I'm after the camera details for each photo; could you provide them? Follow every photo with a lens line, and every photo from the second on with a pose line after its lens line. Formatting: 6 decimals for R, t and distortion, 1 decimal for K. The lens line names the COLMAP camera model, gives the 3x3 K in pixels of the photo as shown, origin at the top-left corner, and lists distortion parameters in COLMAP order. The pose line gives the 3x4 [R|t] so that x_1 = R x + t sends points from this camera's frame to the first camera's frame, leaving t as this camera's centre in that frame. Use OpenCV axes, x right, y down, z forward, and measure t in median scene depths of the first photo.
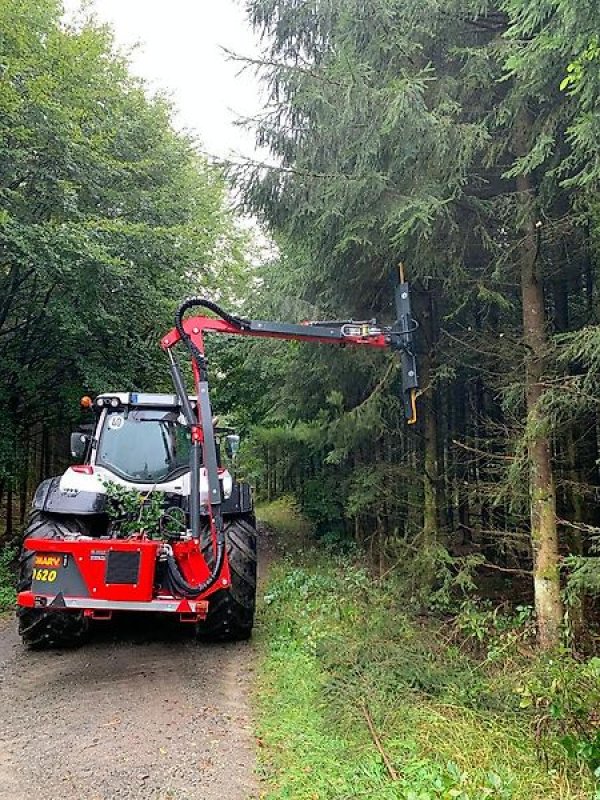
lens RADIAL K [[604.1, 0, 297.7], [0, 604.1, 396.7], [0, 0, 1]] dist [0.009424, -0.002253]
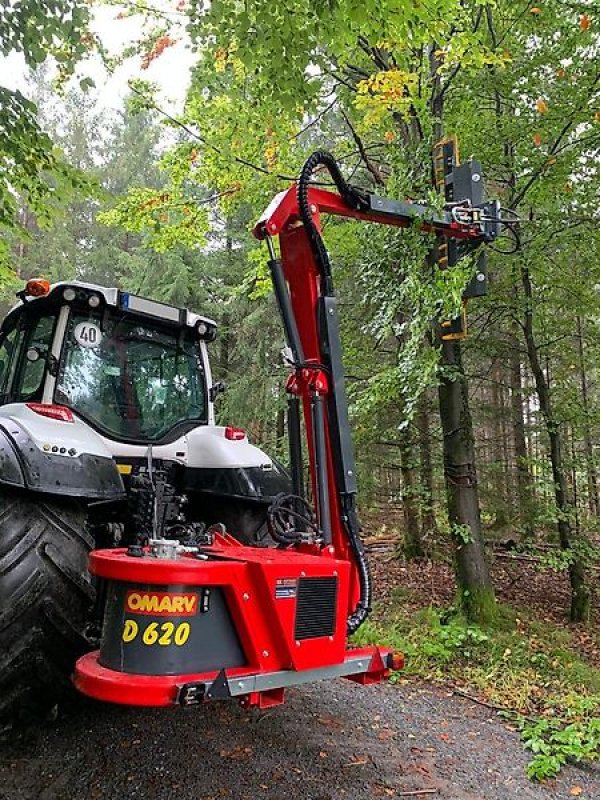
lens RADIAL K [[604.1, 0, 297.7], [0, 604.1, 396.7], [0, 0, 1]] dist [0.009424, -0.002253]
pose [[0.826427, 0.115357, 0.551099, -0.498678], [-0.149698, 0.988576, 0.017556, 0.068060], [-0.542778, -0.097007, 0.834255, 0.451589]]
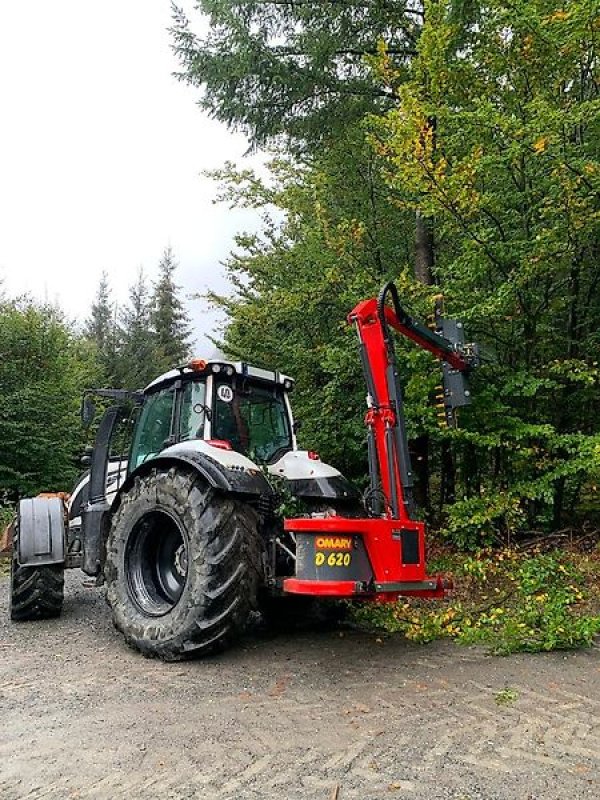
lens RADIAL K [[604.1, 0, 297.7], [0, 604.1, 396.7], [0, 0, 1]] dist [0.009424, -0.002253]
pose [[0.789467, 0.111399, 0.603599, -0.830175], [-0.106649, 0.993330, -0.043838, 0.082987], [-0.604457, -0.029764, 0.796082, 0.271369]]
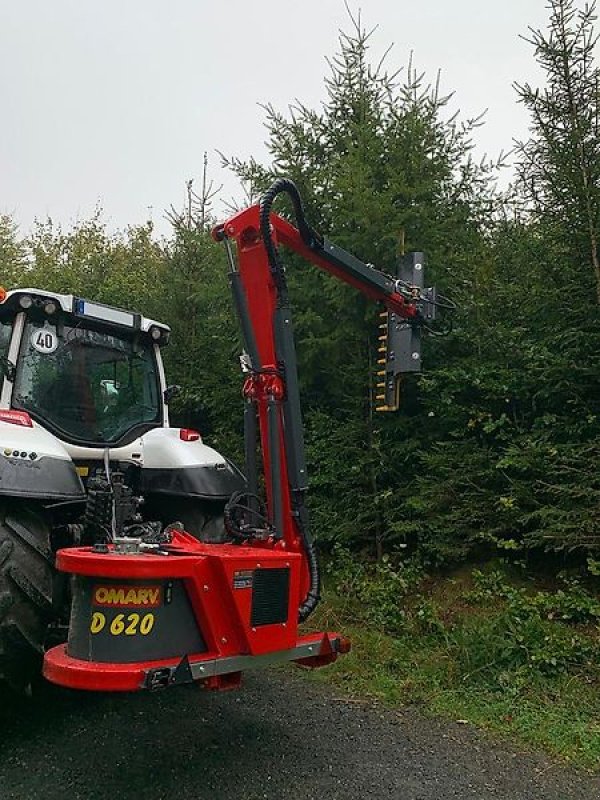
lens RADIAL K [[610.7, 0, 297.1], [0, 610.7, 397.3], [0, 0, 1]] dist [0.006684, -0.000339]
pose [[0.778162, 0.106086, 0.619039, -0.527162], [-0.145087, 0.989336, 0.012837, 0.060105], [-0.611076, -0.099804, 0.785255, 0.419166]]
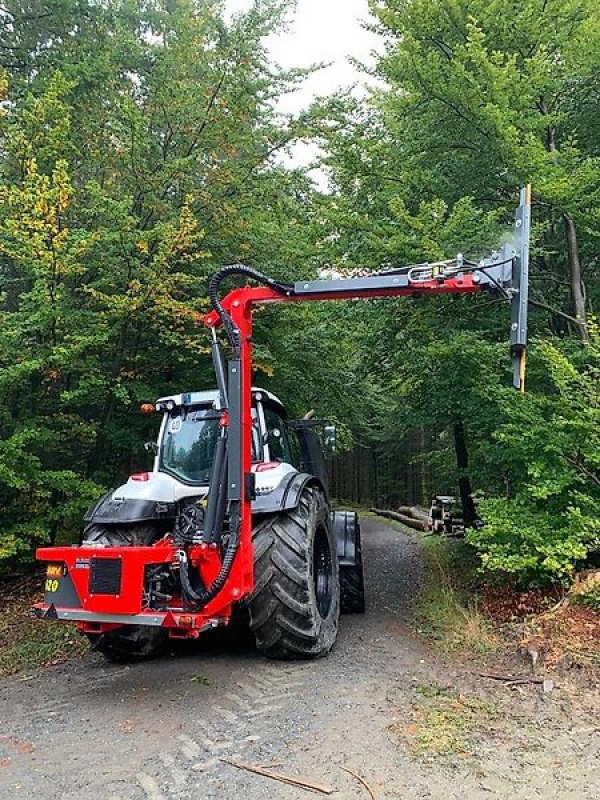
lens RADIAL K [[596.0, 0, 300.0], [0, 596.0, 400.0], [0, 0, 1]] dist [-0.013243, -0.007690]
pose [[0.904534, -0.137713, -0.403551, 0.297860], [0.132328, 0.990343, -0.041353, 0.075139], [0.405349, -0.015996, 0.914022, 0.240508]]
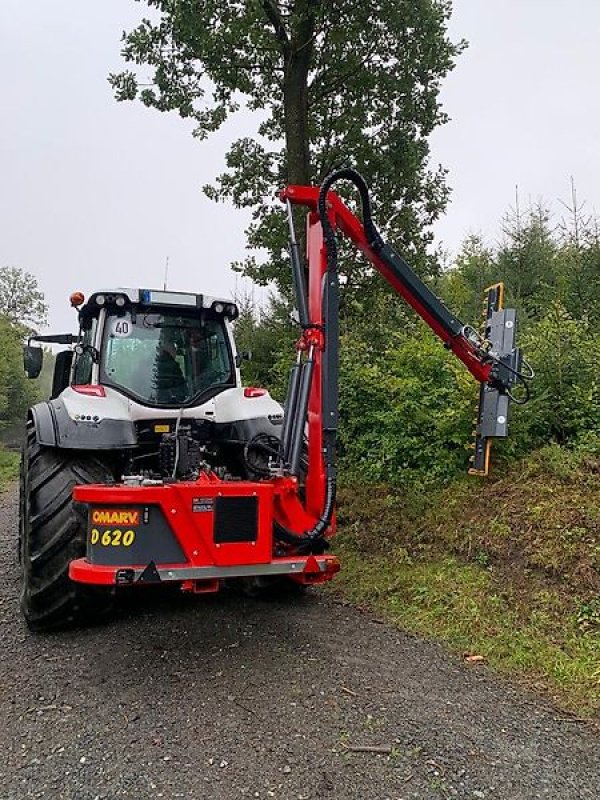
lens RADIAL K [[596.0, 0, 300.0], [0, 596.0, 400.0], [0, 0, 1]] dist [-0.013243, -0.007690]
pose [[0.964690, -0.016765, 0.262853, -0.315916], [-0.013798, 0.993385, 0.114000, 0.049078], [-0.263025, -0.113601, 0.958078, 0.257993]]
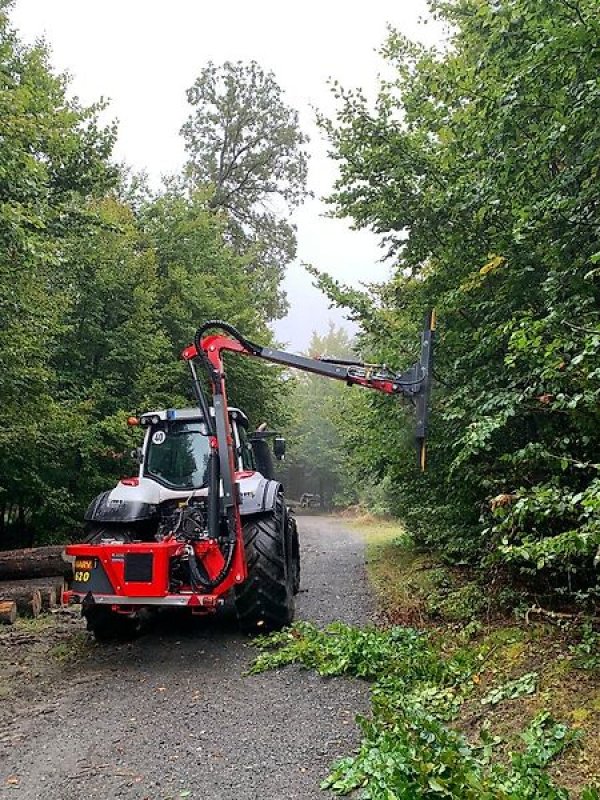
lens RADIAL K [[604.1, 0, 297.7], [0, 604.1, 396.7], [0, 0, 1]] dist [0.009424, -0.002253]
pose [[0.969622, -0.098559, -0.223873, 0.229283], [0.100492, 0.994934, -0.002773, -0.003944], [0.223012, -0.019809, 0.974614, -0.031073]]
